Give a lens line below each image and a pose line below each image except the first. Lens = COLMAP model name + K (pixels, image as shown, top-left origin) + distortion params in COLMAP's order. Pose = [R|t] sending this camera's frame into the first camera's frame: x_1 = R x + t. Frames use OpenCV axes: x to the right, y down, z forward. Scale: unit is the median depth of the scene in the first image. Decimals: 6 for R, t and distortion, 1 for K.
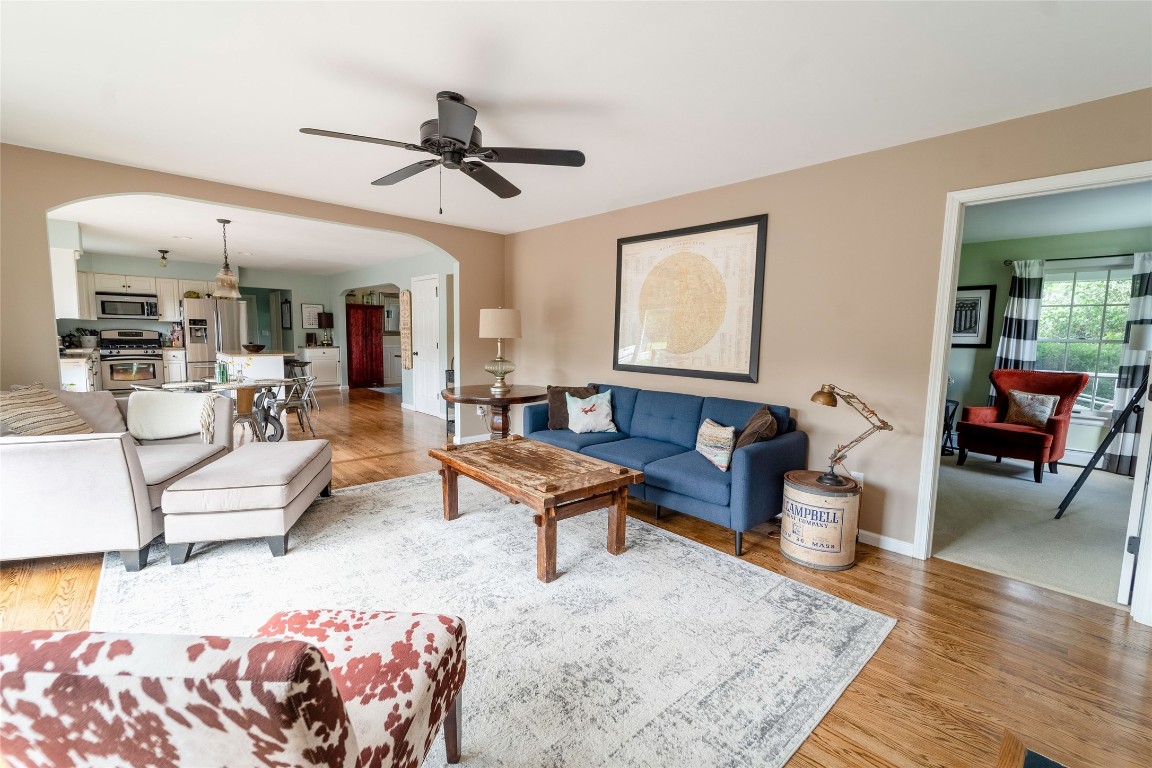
lens RADIAL K [[516.2, 0, 583.5], [0, 516.2, 384.3], [0, 0, 1]] dist [0.002260, 0.000071]
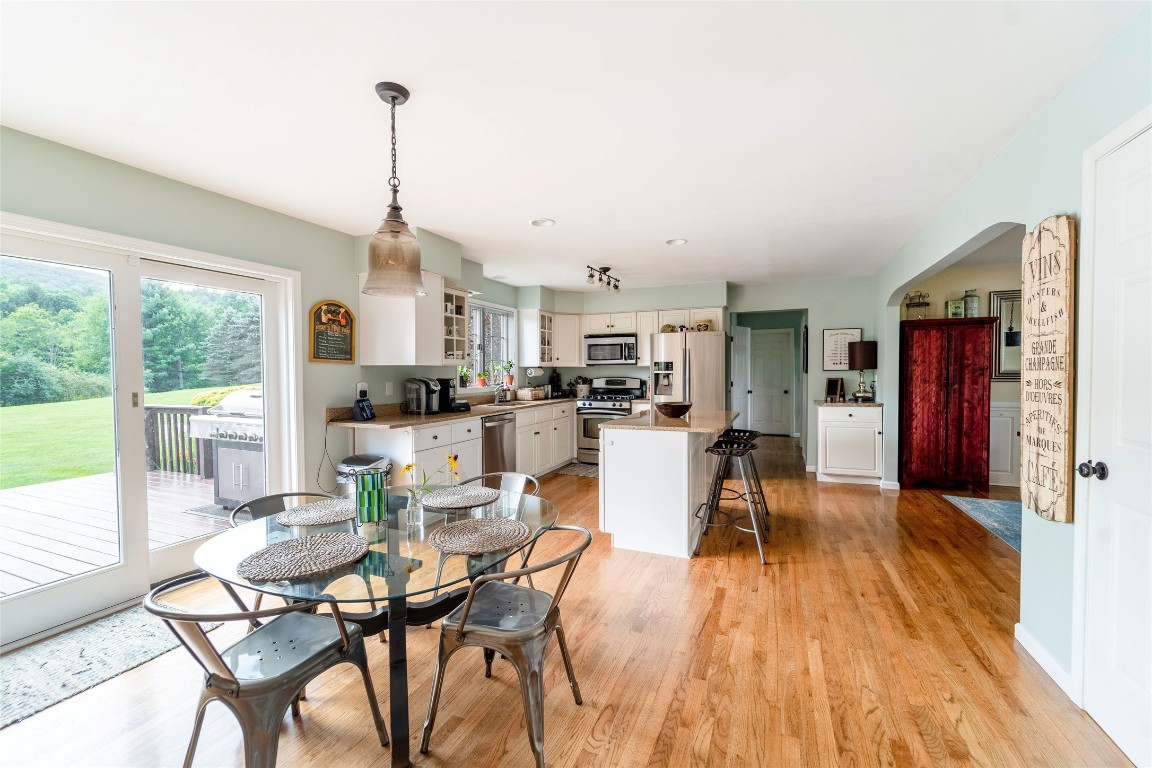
lens RADIAL K [[469.6, 0, 577.3], [0, 469.6, 388.6], [0, 0, 1]] dist [-0.000307, 0.000028]
pose [[0.417567, 0.012412, -0.908561, -0.200593], [-0.075637, 0.996911, -0.021143, -0.064285], [0.905493, 0.077549, 0.417216, 0.607614]]
